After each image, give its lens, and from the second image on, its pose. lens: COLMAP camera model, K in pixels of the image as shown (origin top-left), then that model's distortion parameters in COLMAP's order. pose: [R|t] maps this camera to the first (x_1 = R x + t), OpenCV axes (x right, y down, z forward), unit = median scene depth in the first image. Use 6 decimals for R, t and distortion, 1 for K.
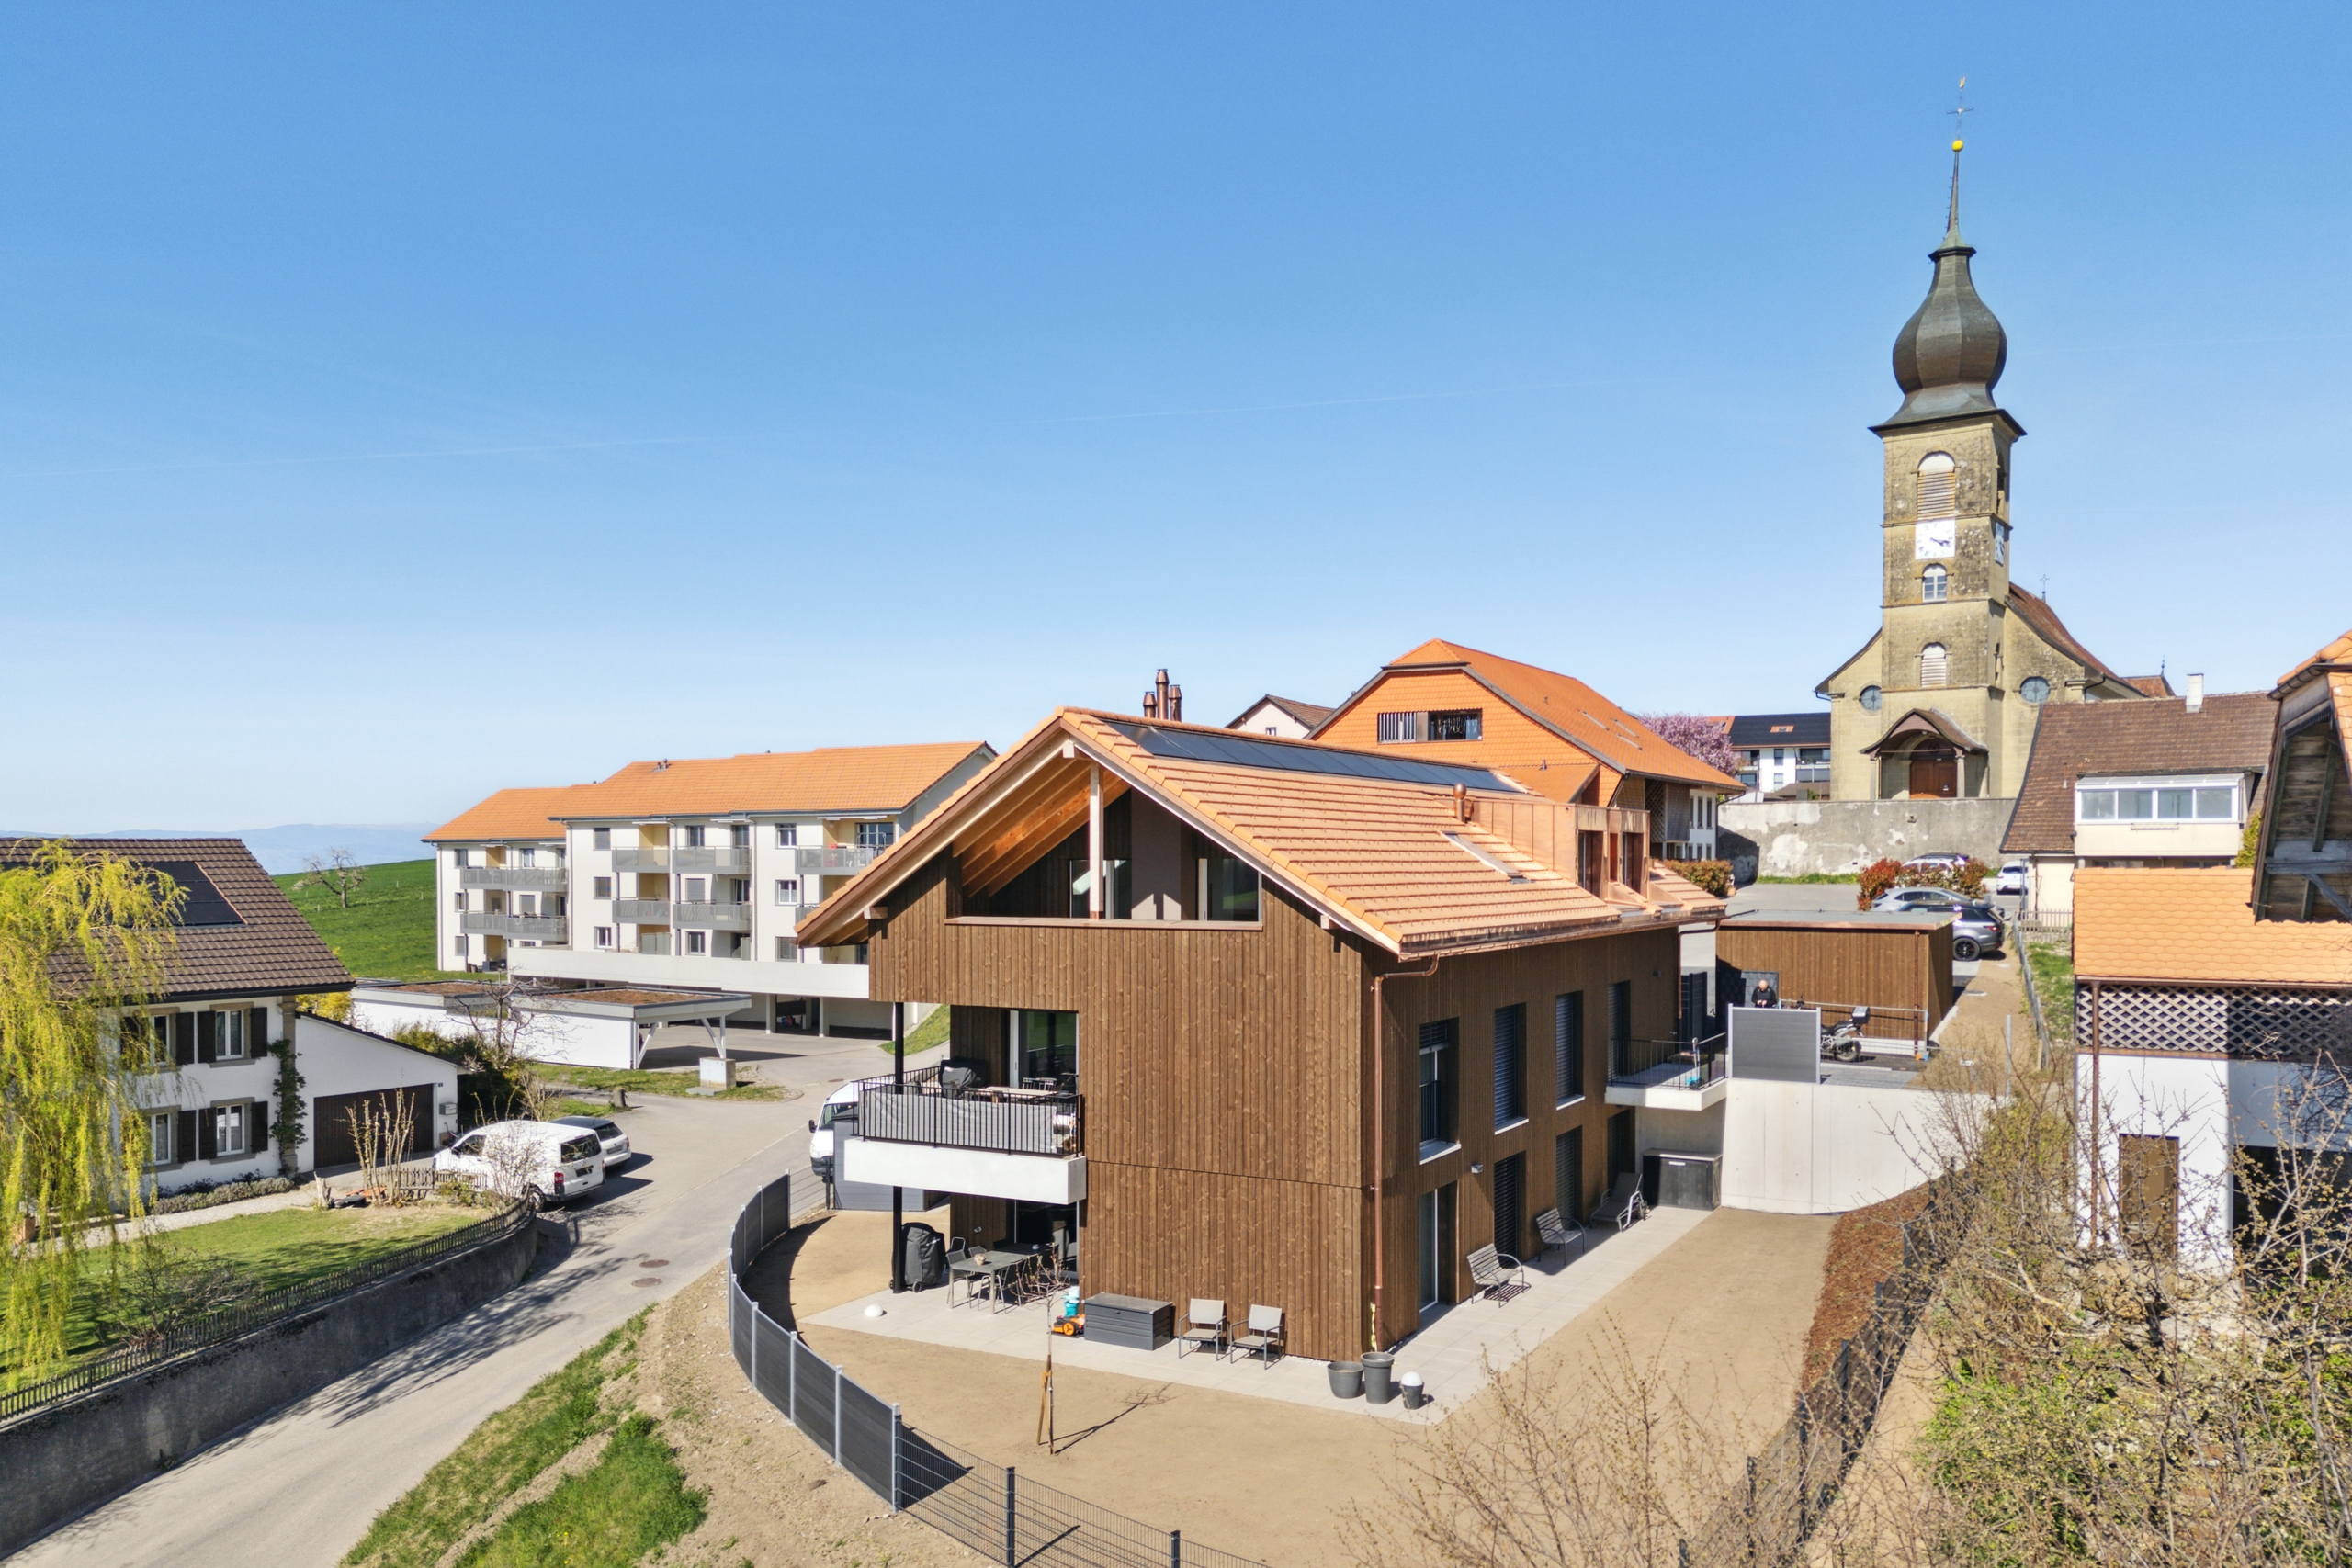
lens RADIAL K [[1690.5, 0, 1172.8], [0, 1690.5, 845.7], [0, 0, 1]] dist [-0.001605, -0.000298]
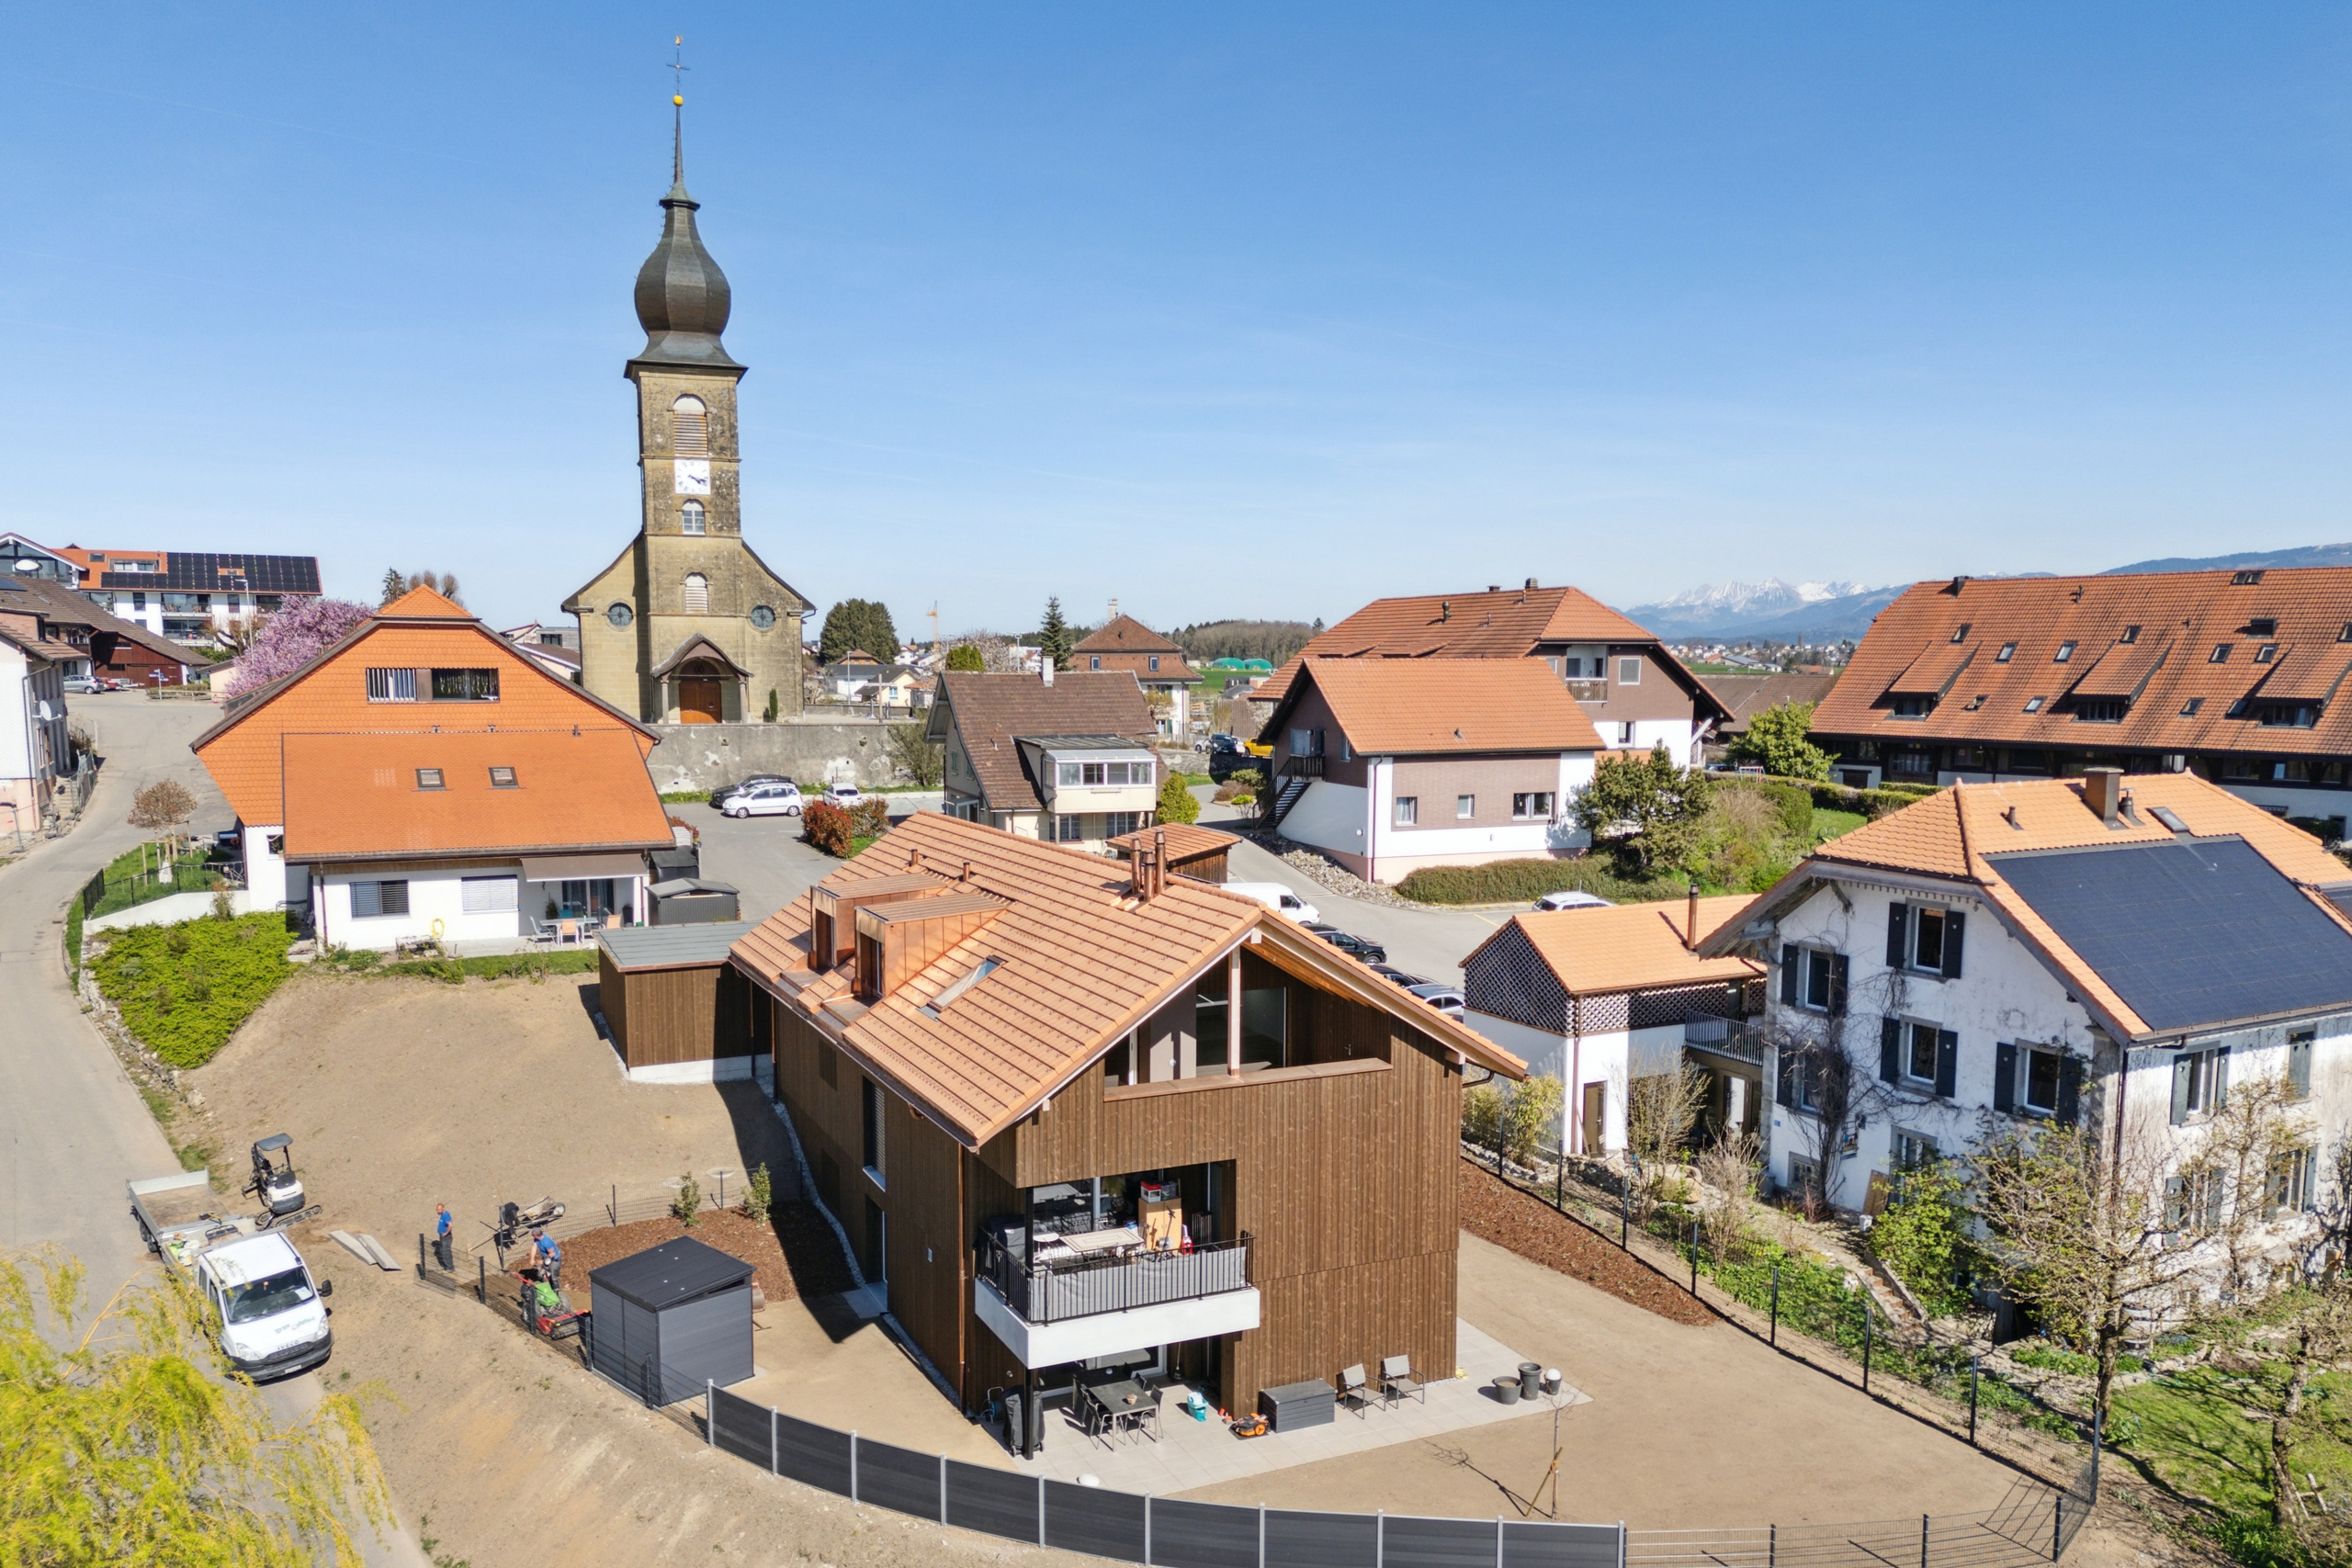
lens RADIAL K [[1690.5, 0, 1172.8], [0, 1690.5, 793.8], [0, 0, 1]] dist [-0.001605, -0.000298]
pose [[0.555110, -0.061956, 0.829466, -0.298947], [-0.012245, 0.996505, 0.082627, -0.071316], [-0.831687, -0.056024, 0.552412, 0.125816]]
